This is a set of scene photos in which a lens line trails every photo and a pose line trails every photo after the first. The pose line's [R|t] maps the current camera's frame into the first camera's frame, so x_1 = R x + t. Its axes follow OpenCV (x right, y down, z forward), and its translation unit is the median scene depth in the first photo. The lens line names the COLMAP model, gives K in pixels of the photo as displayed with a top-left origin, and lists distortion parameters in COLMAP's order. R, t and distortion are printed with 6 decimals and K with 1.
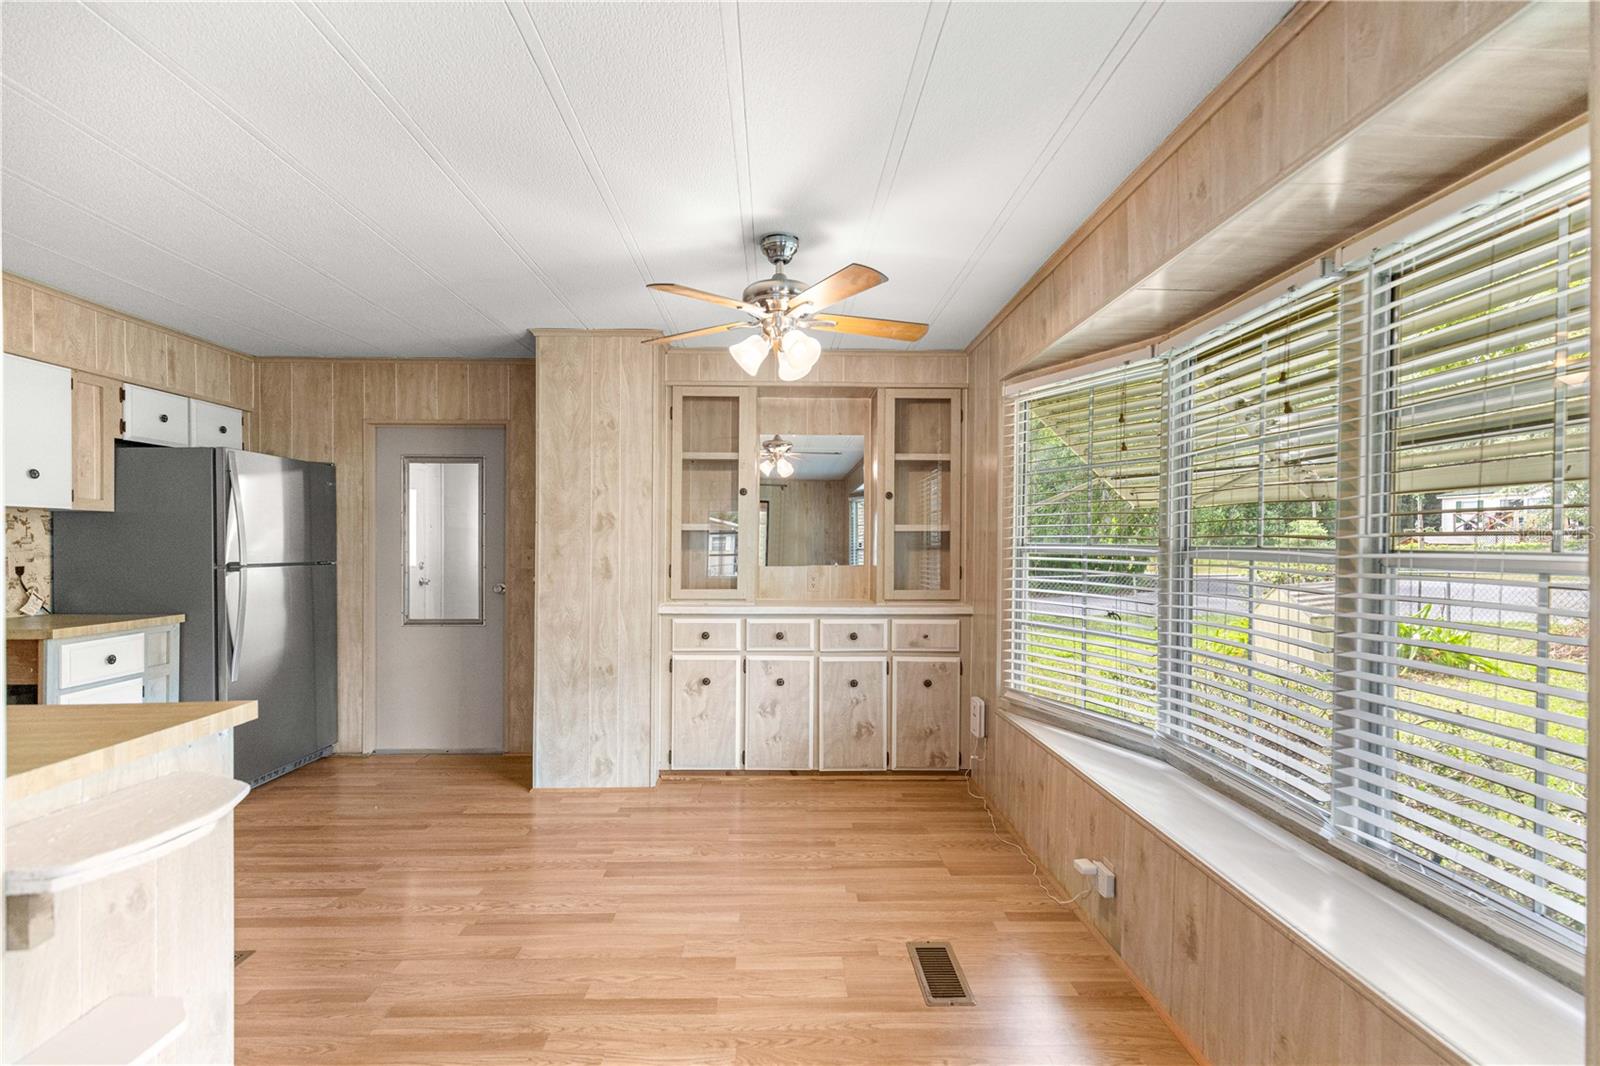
lens RADIAL K [[726.9, 0, 802.1], [0, 726.9, 547.9], [0, 0, 1]] dist [0.003344, -0.000446]
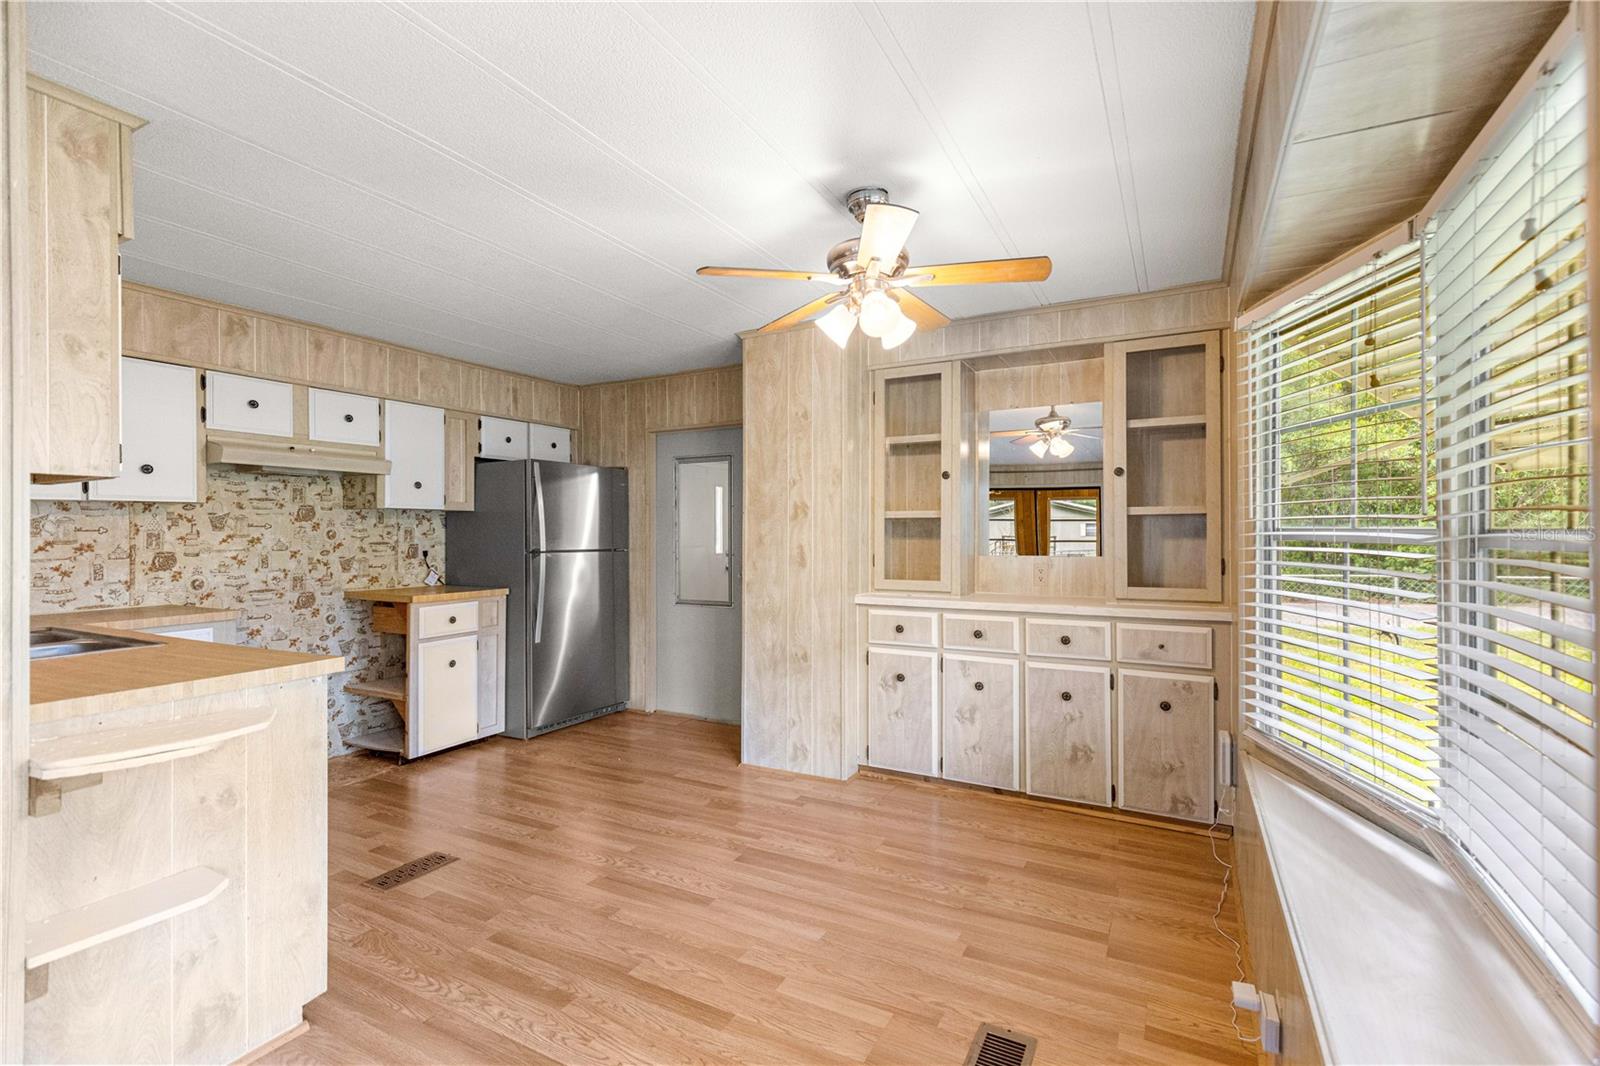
lens RADIAL K [[722.9, 0, 806.2], [0, 722.9, 527.8], [0, 0, 1]] dist [0.005586, -0.000252]
pose [[0.869341, -0.009484, -0.494121, 0.233519], [0.002470, 0.999887, -0.014846, 0.002797], [0.494206, 0.011685, 0.869266, 0.122885]]
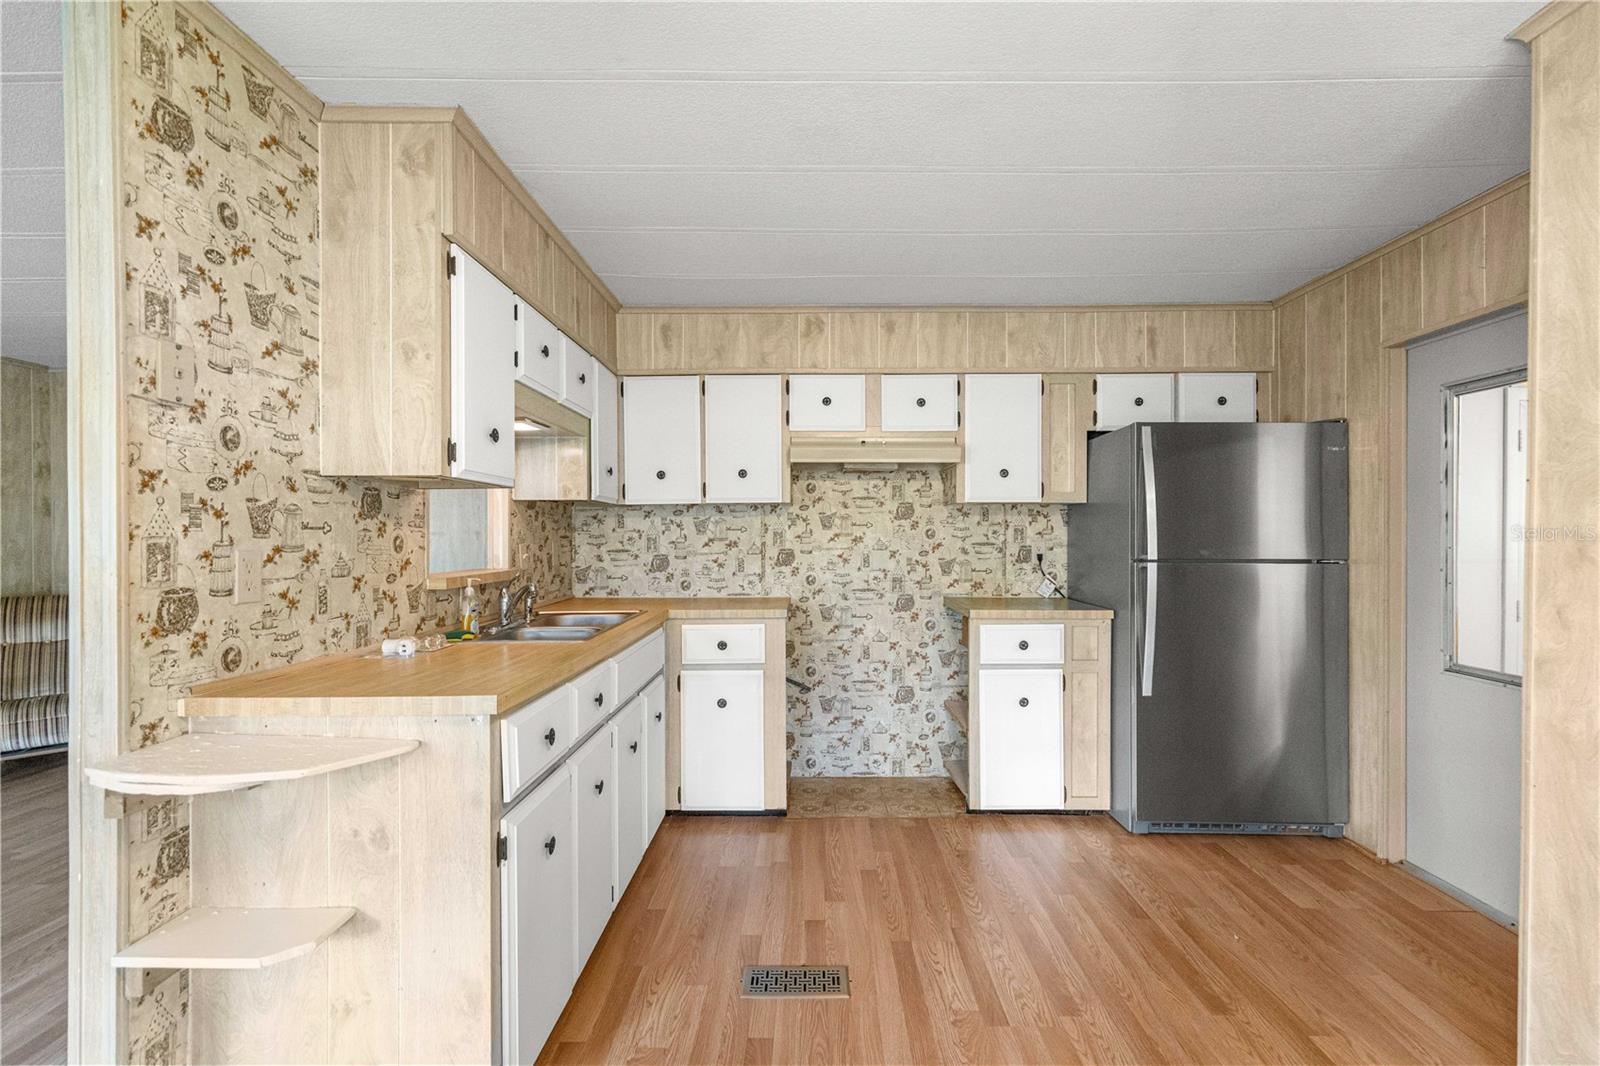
lens RADIAL K [[715.3, 0, 808.7], [0, 715.3, 537.9], [0, 0, 1]] dist [0.005779, -0.000929]
pose [[-0.037945, 0.001699, -0.999278, 0.066798], [-0.007195, 0.999972, 0.001973, 0.000137], [0.999254, 0.007265, -0.037931, 0.588711]]
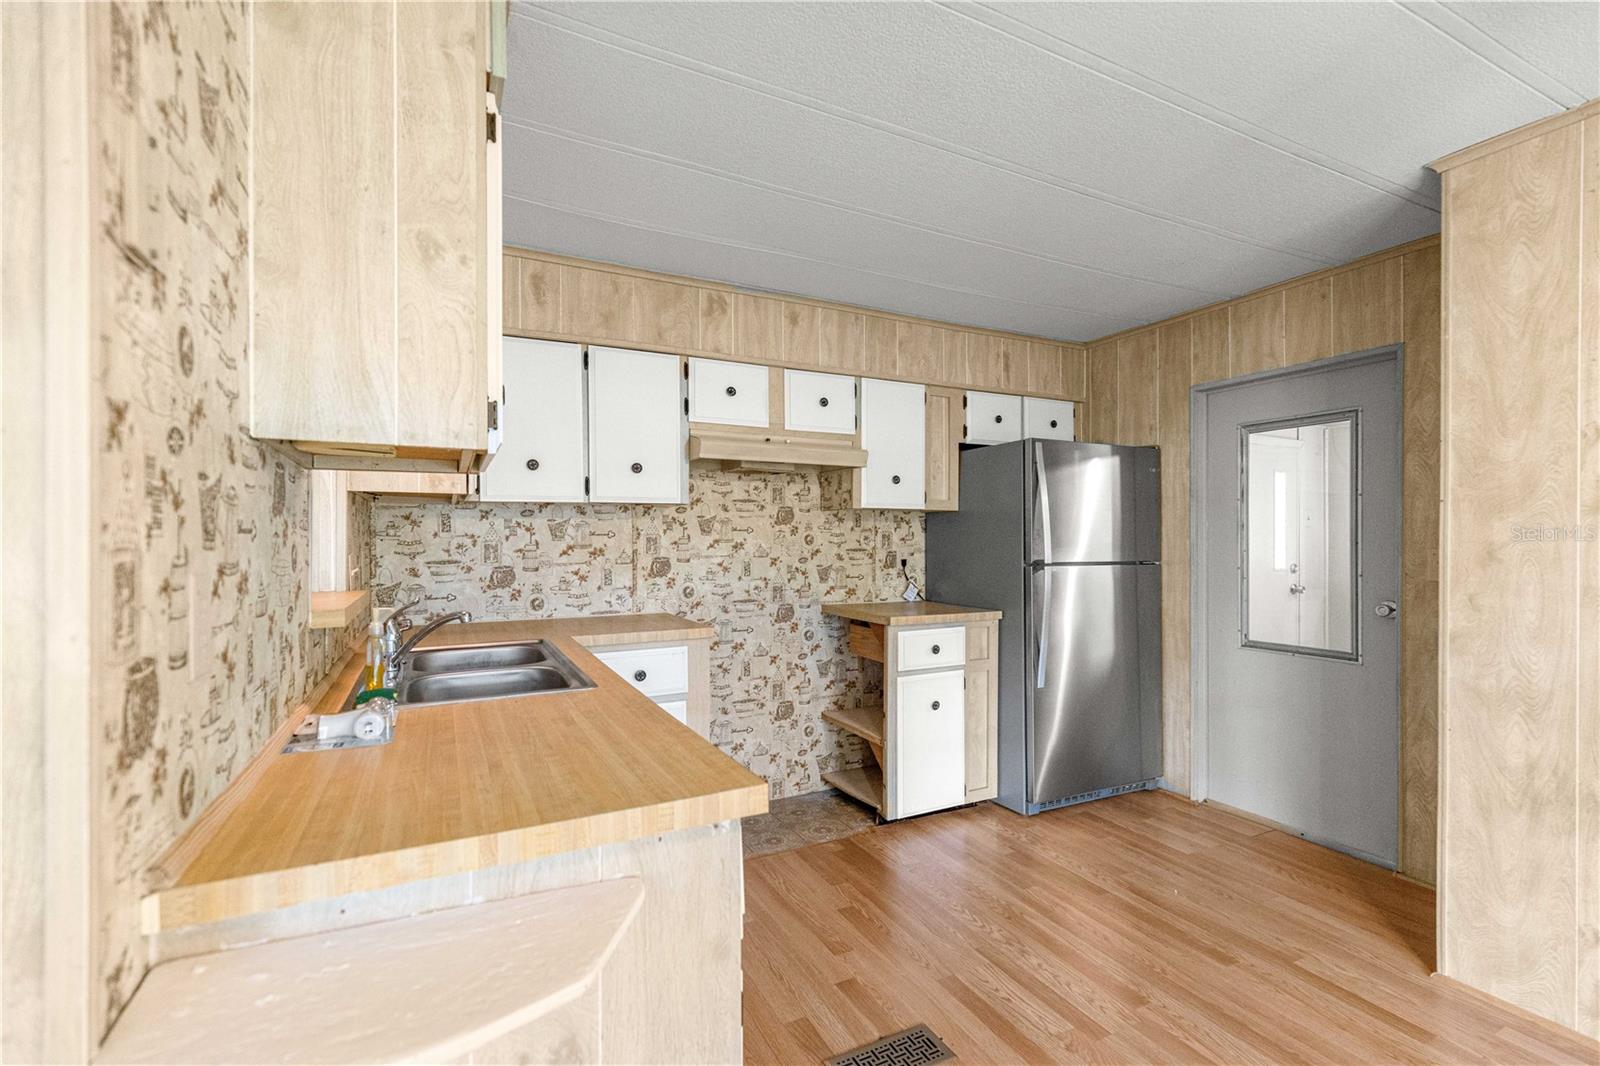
lens RADIAL K [[715.3, 0, 808.7], [0, 715.3, 537.9], [0, 0, 1]] dist [0.005779, -0.000929]
pose [[0.426334, -0.004961, -0.904552, -0.070399], [-0.005395, 0.999953, -0.008027, 0.000488], [0.904550, 0.008302, 0.426287, 0.313646]]
